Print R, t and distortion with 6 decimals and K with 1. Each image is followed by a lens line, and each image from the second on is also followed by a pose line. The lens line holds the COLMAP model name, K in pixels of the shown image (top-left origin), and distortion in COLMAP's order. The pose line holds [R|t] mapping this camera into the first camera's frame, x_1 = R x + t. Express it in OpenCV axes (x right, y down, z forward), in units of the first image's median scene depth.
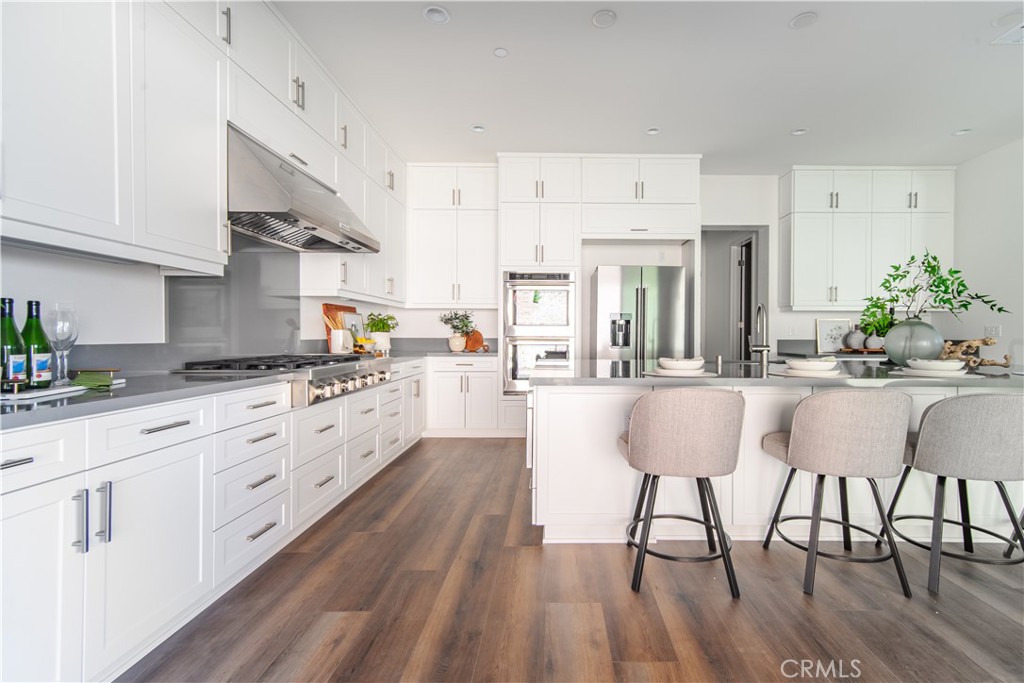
lens RADIAL K [[450.7, 0, 512.0], [0, 450.7, 341.5], [0, 0, 1]] dist [-0.000237, 0.000058]
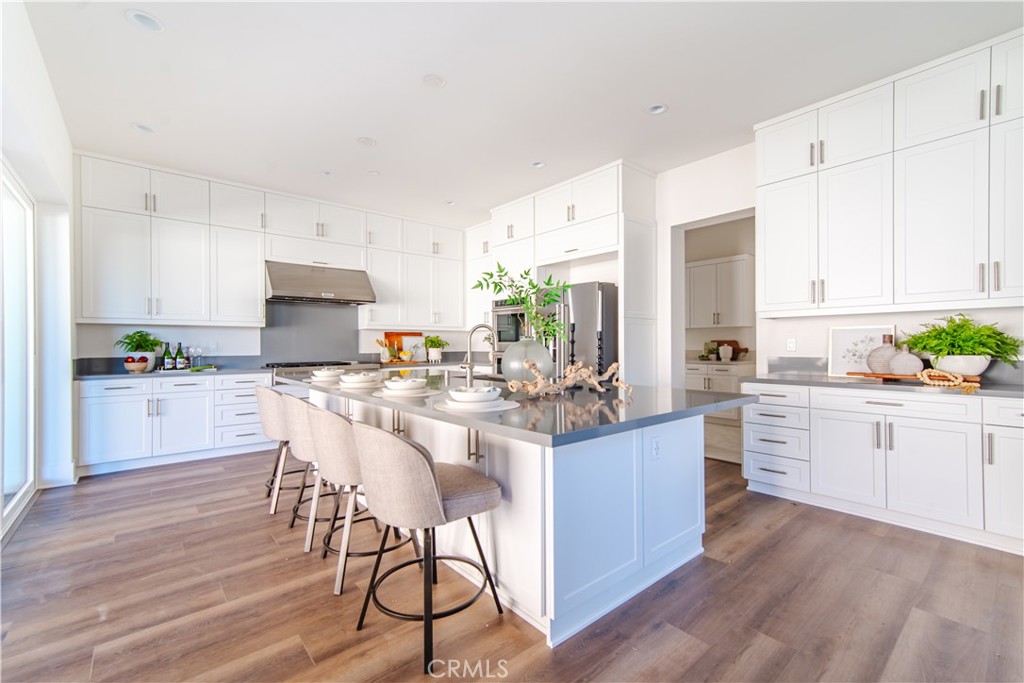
lens RADIAL K [[439.3, 0, 513.8], [0, 439.3, 342.7], [0, 0, 1]] dist [0.013720, 0.000397]
pose [[0.659799, -0.009078, -0.751387, 0.973411], [-0.005854, 0.999835, -0.017220, -0.016096], [0.751419, 0.015760, 0.659637, 0.237013]]
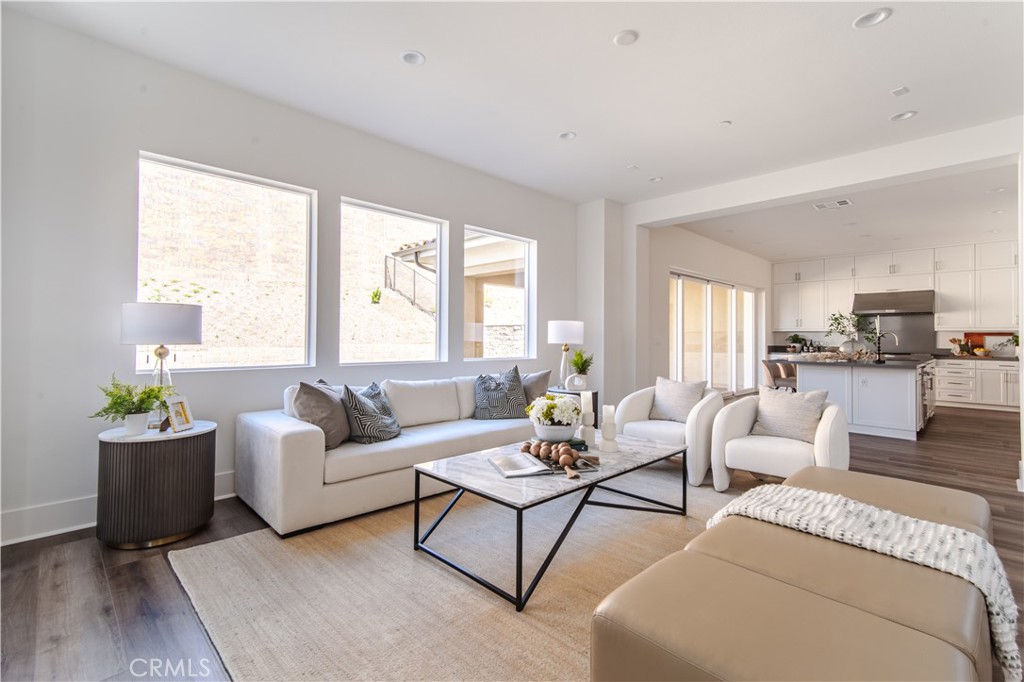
lens RADIAL K [[439.3, 0, 513.8], [0, 439.3, 342.2], [0, 0, 1]] dist [0.013720, 0.000397]
pose [[-0.695921, -0.001105, -0.718117, 2.257599], [-0.022955, 0.999522, 0.020708, -0.028119], [0.717751, 0.030895, -0.695614, 0.805962]]
